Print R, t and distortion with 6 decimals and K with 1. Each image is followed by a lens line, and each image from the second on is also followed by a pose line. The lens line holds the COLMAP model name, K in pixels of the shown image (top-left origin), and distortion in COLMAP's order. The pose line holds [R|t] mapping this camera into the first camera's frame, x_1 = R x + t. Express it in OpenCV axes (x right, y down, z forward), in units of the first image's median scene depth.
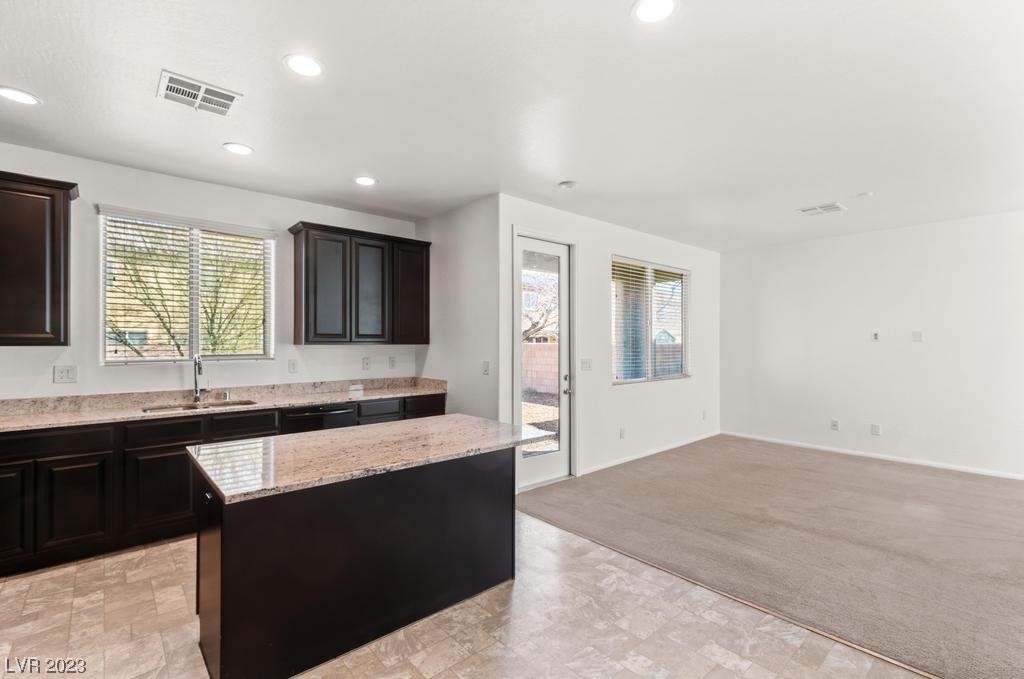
lens RADIAL K [[462.6, 0, 512.0], [0, 462.6, 339.5], [0, 0, 1]] dist [0.002958, 0.000808]
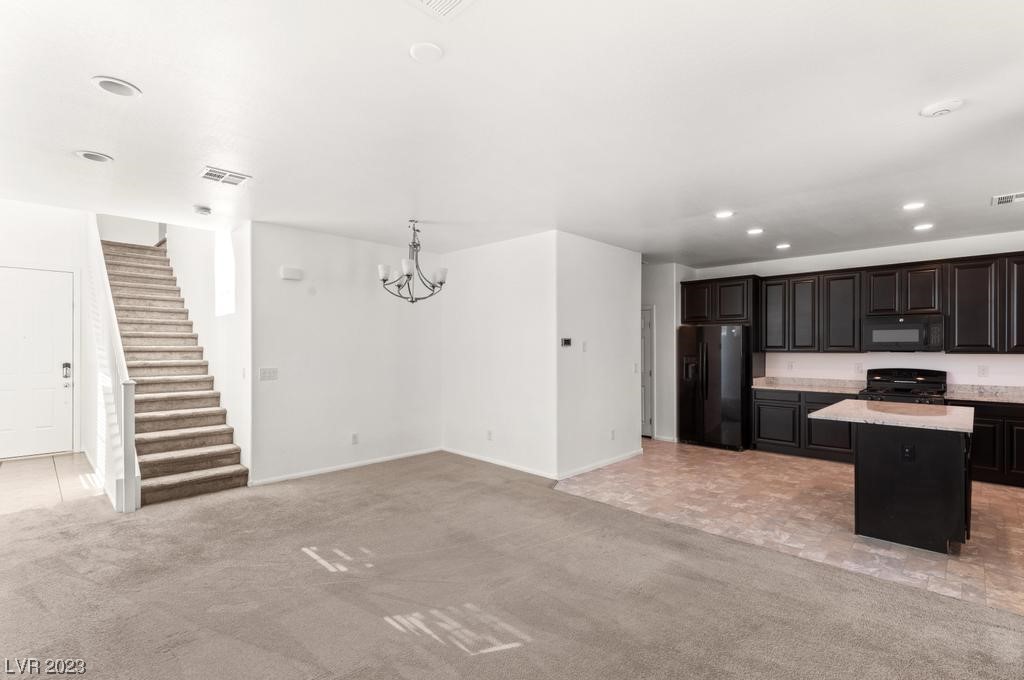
lens RADIAL K [[473.0, 0, 509.9], [0, 473.0, 347.3], [0, 0, 1]] dist [0.003541, 0.000626]
pose [[-0.997765, -0.000561, -0.066814, 0.710809], [-0.000159, 0.999982, -0.006016, -0.001598], [0.066816, -0.005992, -0.997747, 1.516227]]
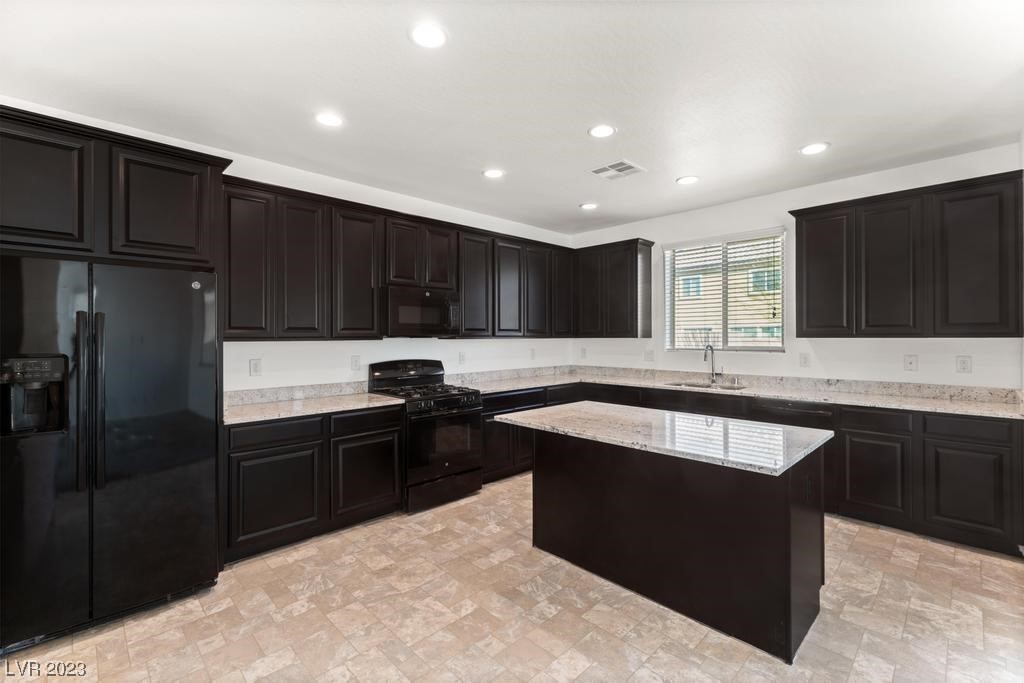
lens RADIAL K [[447.5, 0, 512.3], [0, 447.5, 335.5], [0, 0, 1]] dist [0.000244, 0.000054]
pose [[0.046666, -0.002767, -0.998907, 0.452858], [0.009331, 0.999954, -0.002334, 0.003626], [0.998867, -0.009212, 0.046689, 0.363720]]
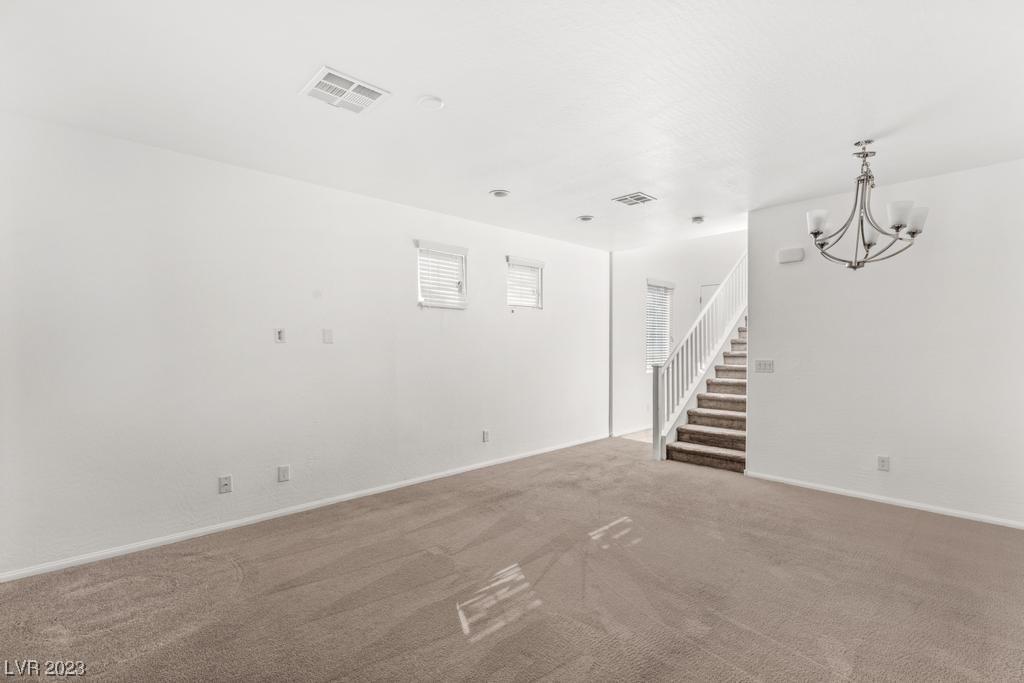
lens RADIAL K [[467.4, 0, 514.7], [0, 467.4, 357.6], [0, 0, 1]] dist [0.000898, -0.000004]
pose [[-0.041716, -0.030038, 0.998678, 0.127803], [-0.002925, 0.999547, 0.029942, 0.005717], [-0.999125, -0.001672, -0.041785, 0.930640]]
